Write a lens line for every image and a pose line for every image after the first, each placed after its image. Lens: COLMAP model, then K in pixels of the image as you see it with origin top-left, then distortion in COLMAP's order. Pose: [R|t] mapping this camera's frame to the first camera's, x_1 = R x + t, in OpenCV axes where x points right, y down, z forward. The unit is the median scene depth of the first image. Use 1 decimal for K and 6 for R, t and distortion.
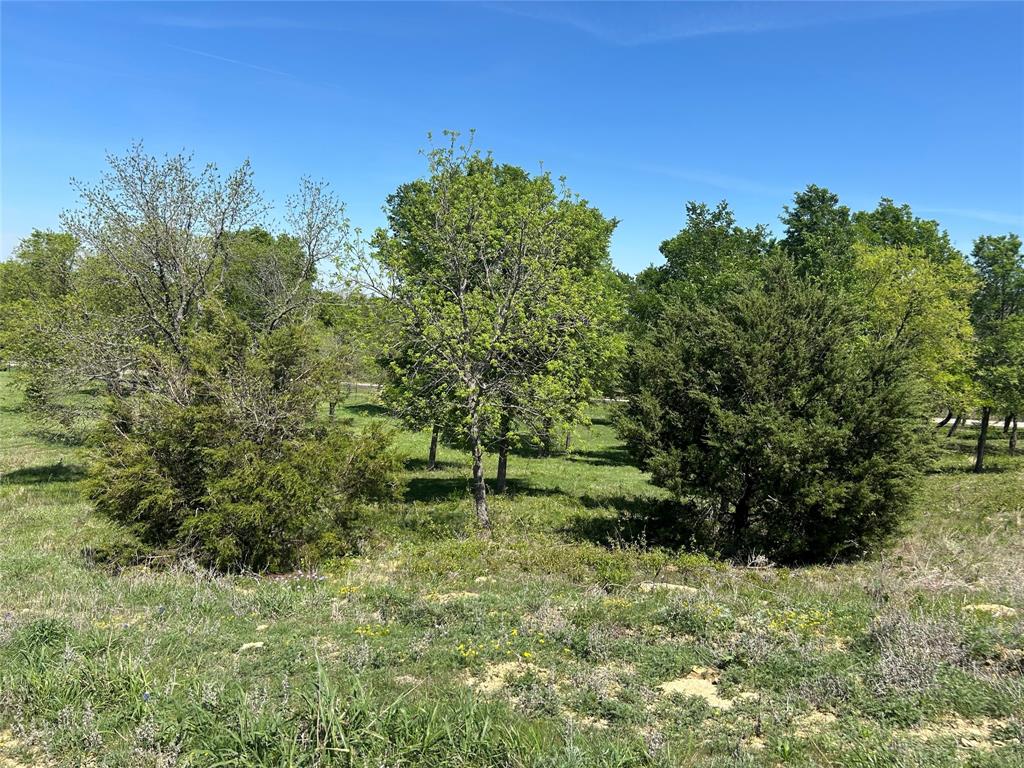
lens RADIAL K [[773.6, 0, 510.7], [0, 773.6, 388.5], [0, 0, 1]] dist [0.033178, -0.035464]
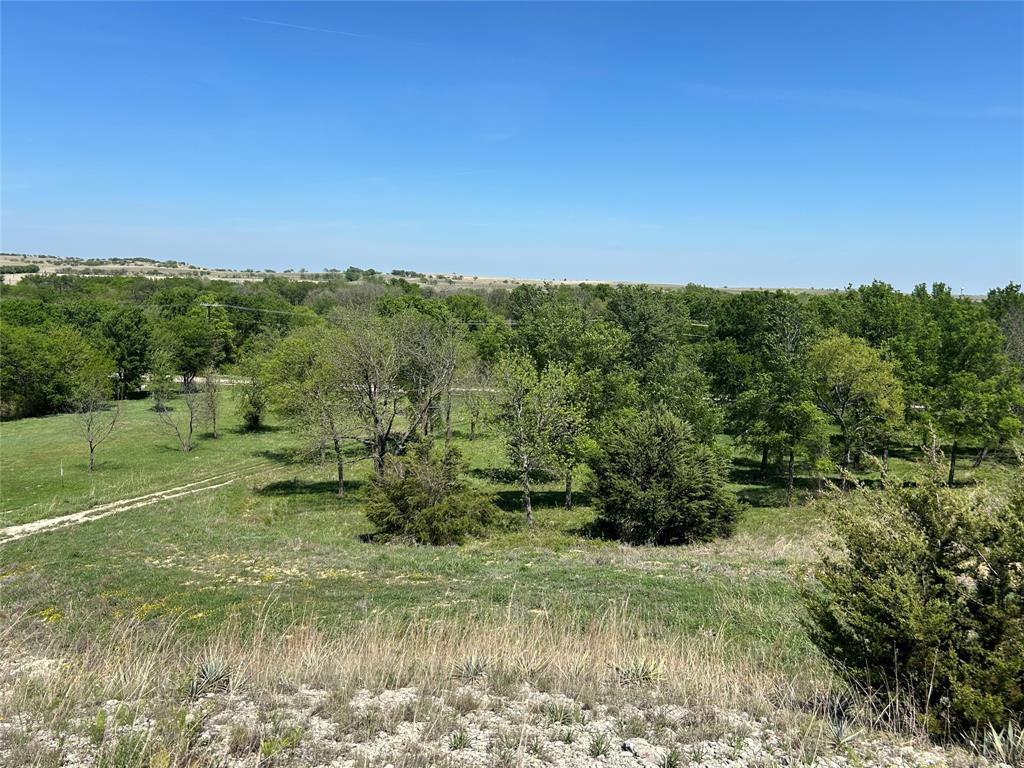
lens RADIAL K [[841.7, 0, 513.5], [0, 841.7, 375.9], [0, 0, 1]] dist [0.032205, -0.036769]
pose [[0.982467, -0.024187, -0.184860, 0.407200], [0.025601, 0.999658, 0.005265, -0.289946], [0.184669, -0.009905, 0.982751, -1.465707]]
